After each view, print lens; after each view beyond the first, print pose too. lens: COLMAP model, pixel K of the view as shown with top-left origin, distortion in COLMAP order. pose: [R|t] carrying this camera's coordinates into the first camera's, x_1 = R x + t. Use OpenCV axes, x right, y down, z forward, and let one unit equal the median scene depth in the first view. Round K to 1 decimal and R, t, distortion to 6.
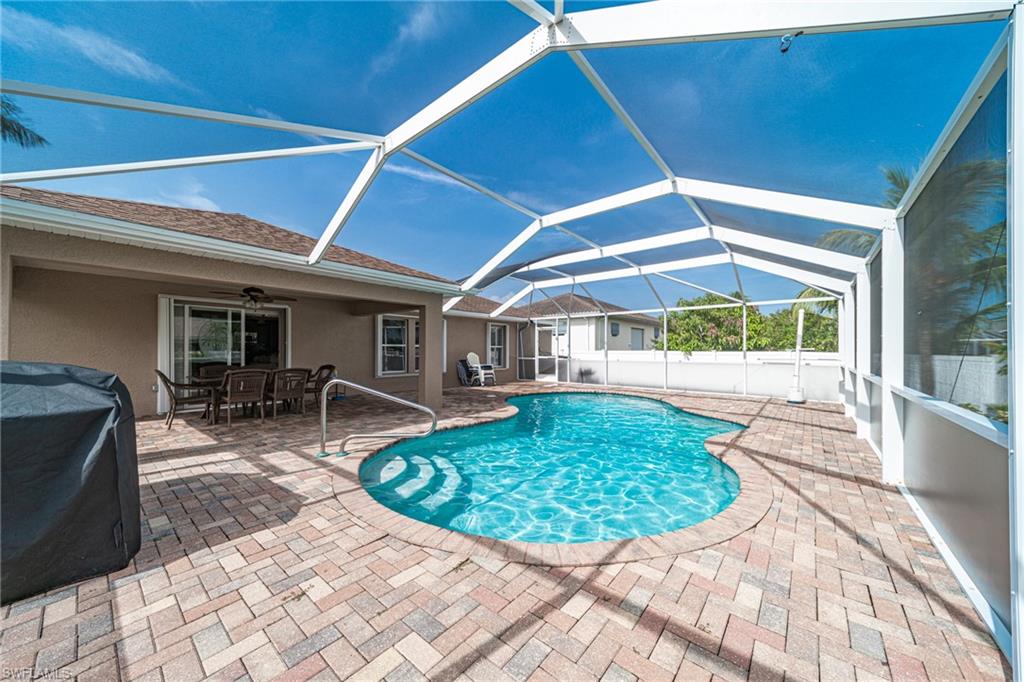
lens RADIAL K [[357.3, 0, 512.3], [0, 357.3, 349.6], [0, 0, 1]] dist [0.006402, 0.000023]
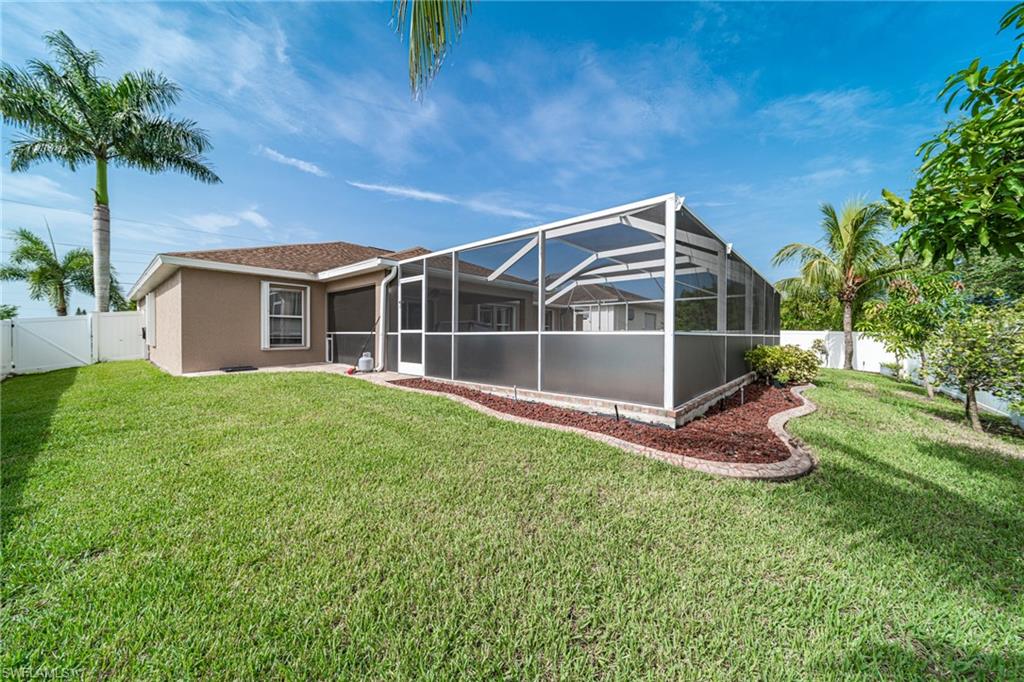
lens RADIAL K [[357.3, 0, 512.3], [0, 357.3, 349.6], [0, 0, 1]] dist [0.006402, 0.000023]
pose [[0.999413, 0.001324, -0.034242, -0.120524], [-0.000006, 0.999261, 0.038445, 0.027540], [0.034268, -0.038423, 0.998674, -0.373715]]
